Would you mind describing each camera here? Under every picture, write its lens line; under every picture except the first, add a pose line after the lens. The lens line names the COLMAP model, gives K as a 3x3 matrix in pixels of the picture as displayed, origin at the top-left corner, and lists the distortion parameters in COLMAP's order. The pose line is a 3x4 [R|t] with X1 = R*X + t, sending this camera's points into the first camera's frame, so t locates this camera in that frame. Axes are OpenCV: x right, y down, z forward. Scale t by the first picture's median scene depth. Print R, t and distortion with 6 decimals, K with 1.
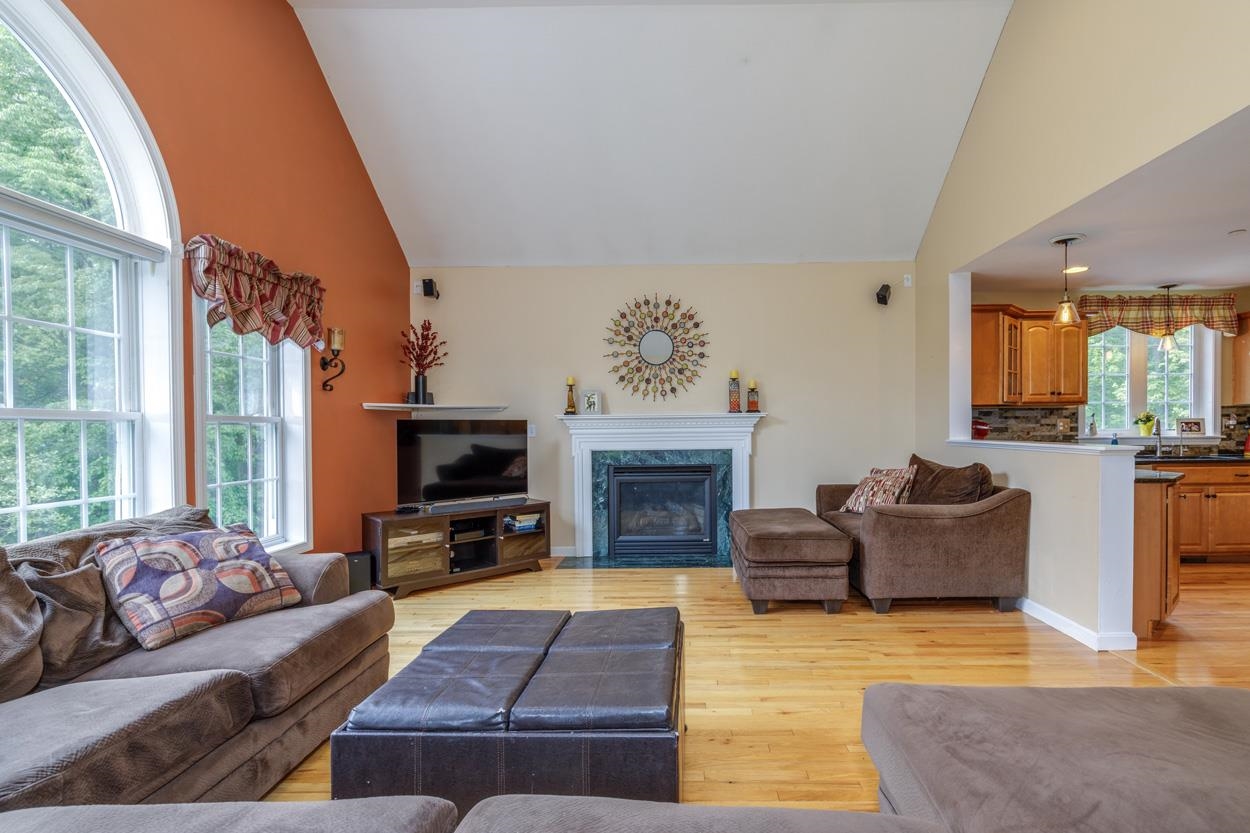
lens RADIAL K [[664.4, 0, 614.4], [0, 664.4, 429.8], [0, 0, 1]] dist [0.004577, -0.002886]
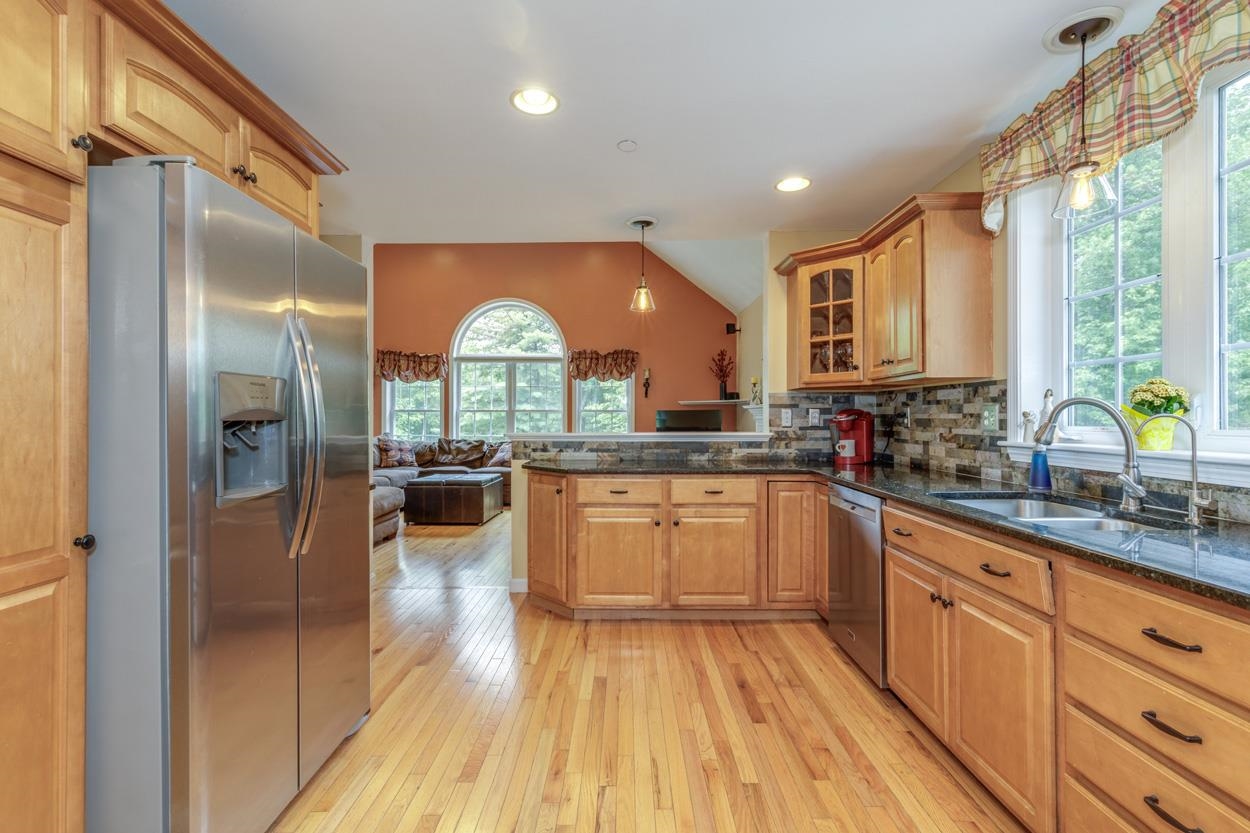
lens RADIAL K [[571.8, 0, 619.5], [0, 571.8, 415.7], [0, 0, 1]] dist [0.015787, -0.005180]
pose [[-0.011135, 0.008262, -0.999904, 1.123621], [0.002145, 0.999964, 0.008239, -0.011742], [0.999936, -0.002053, -0.011153, 0.739025]]
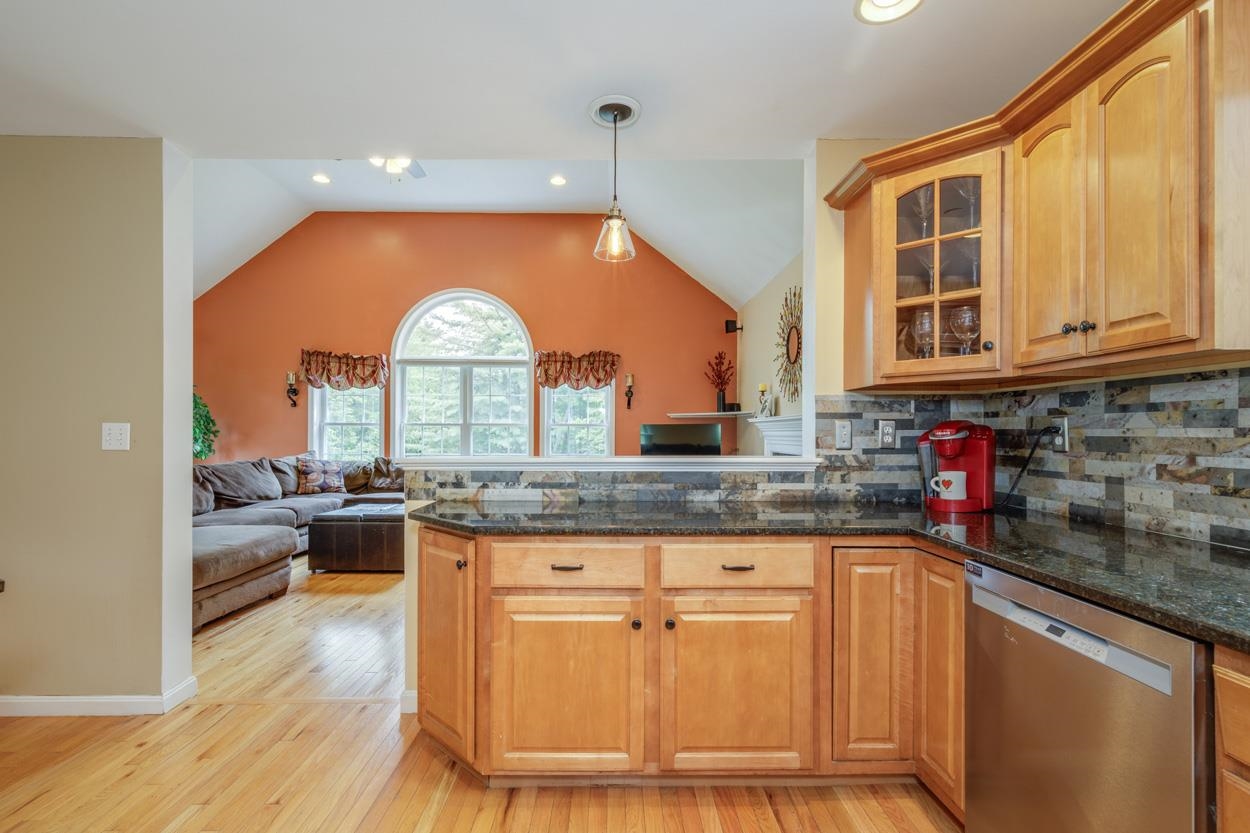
lens RADIAL K [[571.8, 0, 620.4], [0, 571.8, 431.7], [0, 0, 1]] dist [0.015787, -0.005180]
pose [[0.014821, 0.009936, -0.999841, 0.886271], [-0.000907, 0.999950, 0.009924, -0.009652], [0.999890, 0.000760, 0.014829, 0.755403]]
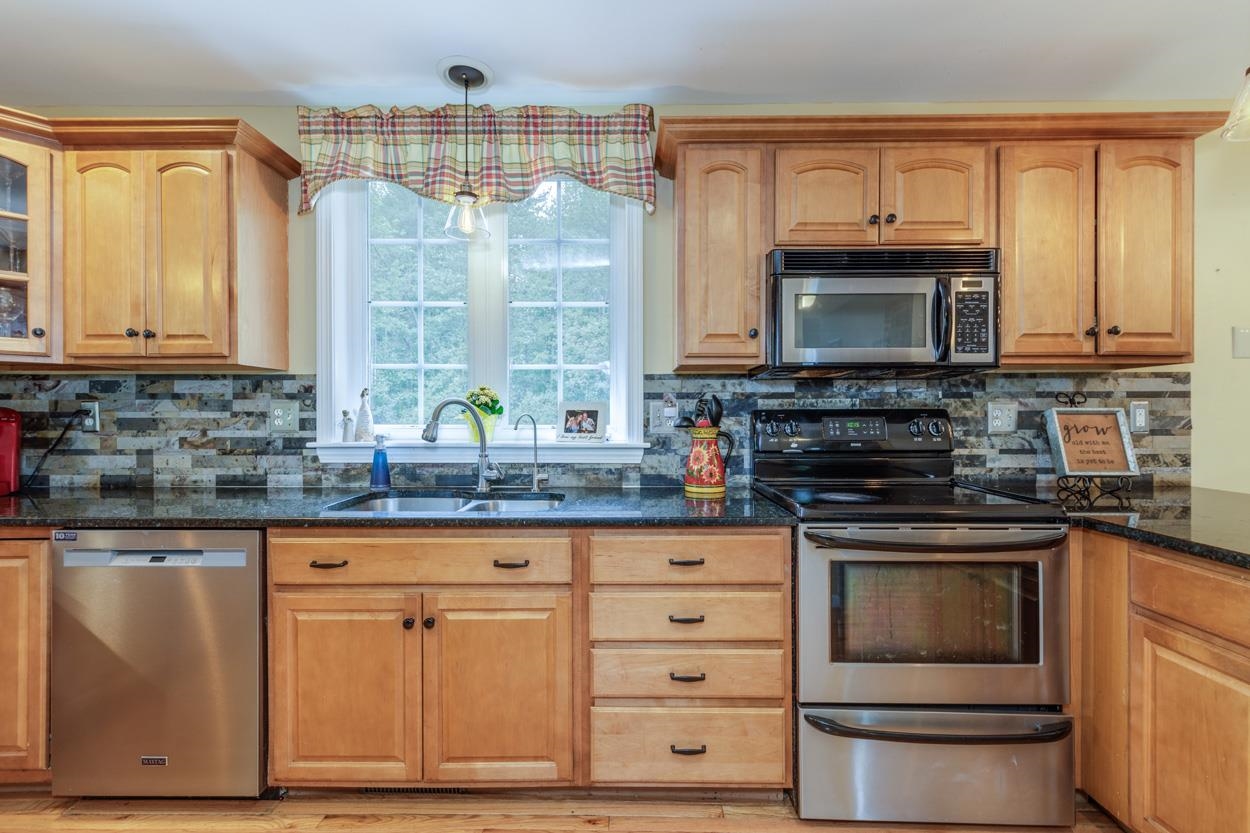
lens RADIAL K [[574.2, 0, 623.5], [0, 574.2, 414.2], [0, 0, 1]] dist [0.008212, -0.000194]
pose [[0.999916, 0.009510, -0.008810, 0.913029], [-0.009497, 0.999954, 0.001509, -0.010441], [0.008824, -0.001425, 0.999960, 0.634933]]
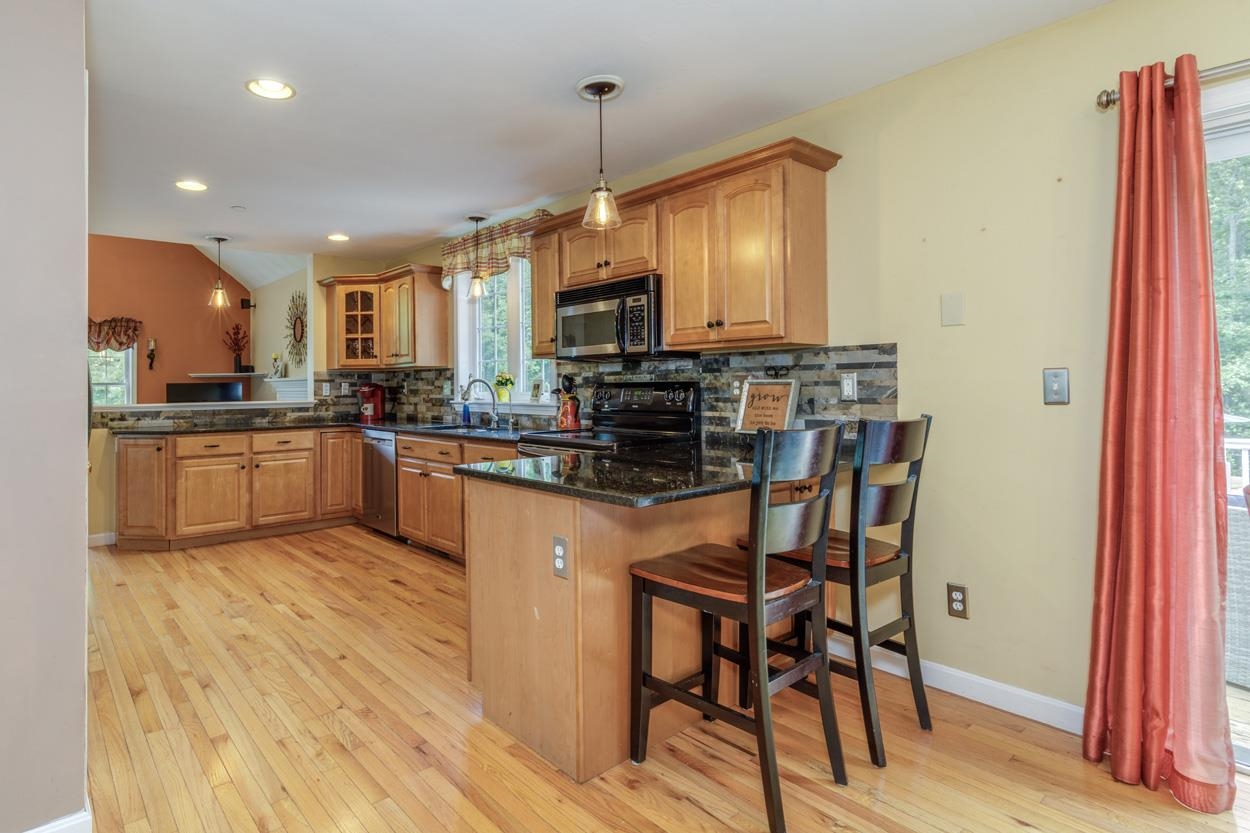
lens RADIAL K [[664.4, 0, 517.8], [0, 664.4, 382.6], [0, 0, 1]] dist [0.004577, -0.002886]
pose [[0.597088, 0.000470, -0.802176, 1.483803], [0.004303, 0.999984, 0.003789, -0.016995], [0.802164, -0.005714, 0.597076, 0.542887]]
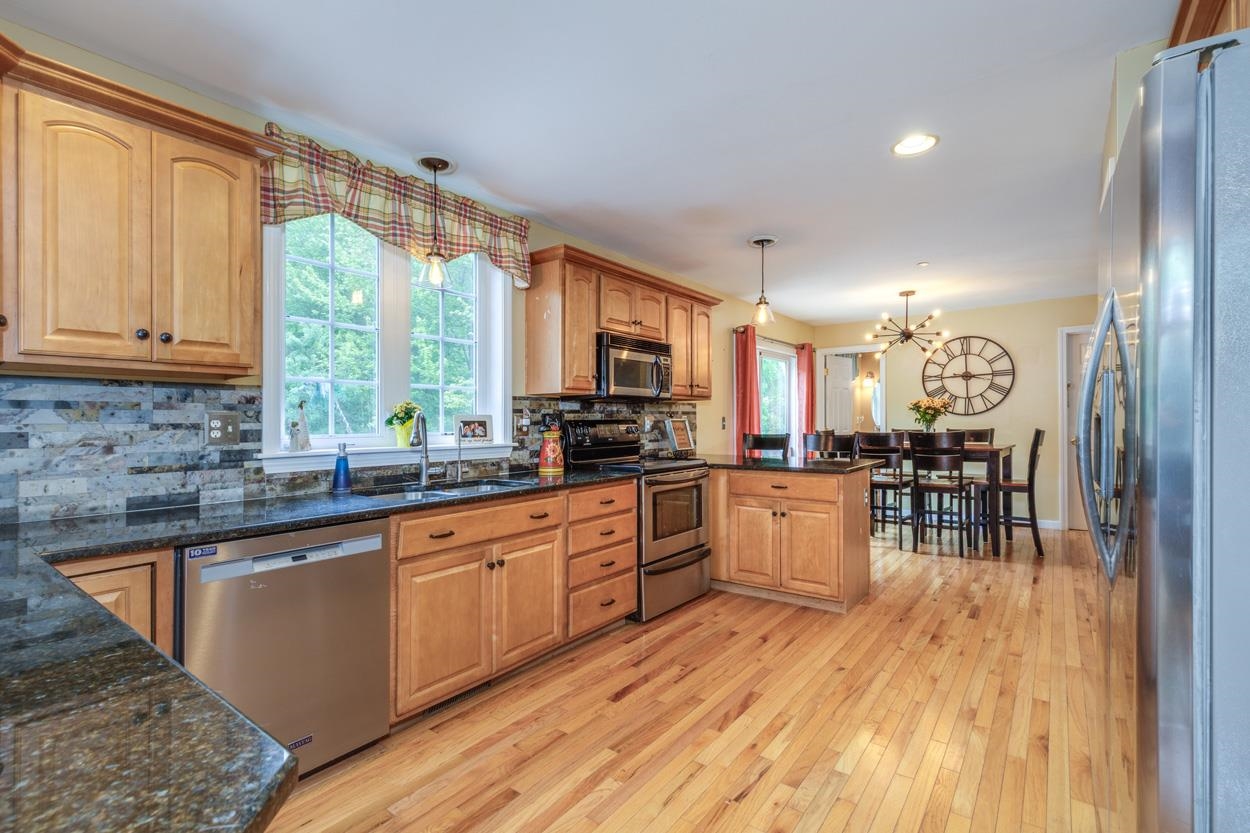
lens RADIAL K [[571.8, 0, 628.1], [0, 571.8, 426.5], [0, 0, 1]] dist [0.015787, -0.005180]
pose [[0.598886, -0.001476, 0.800833, 0.547417], [0.003893, 0.999992, -0.001068, -0.005975], [-0.800825, 0.003758, 0.598887, 0.592056]]
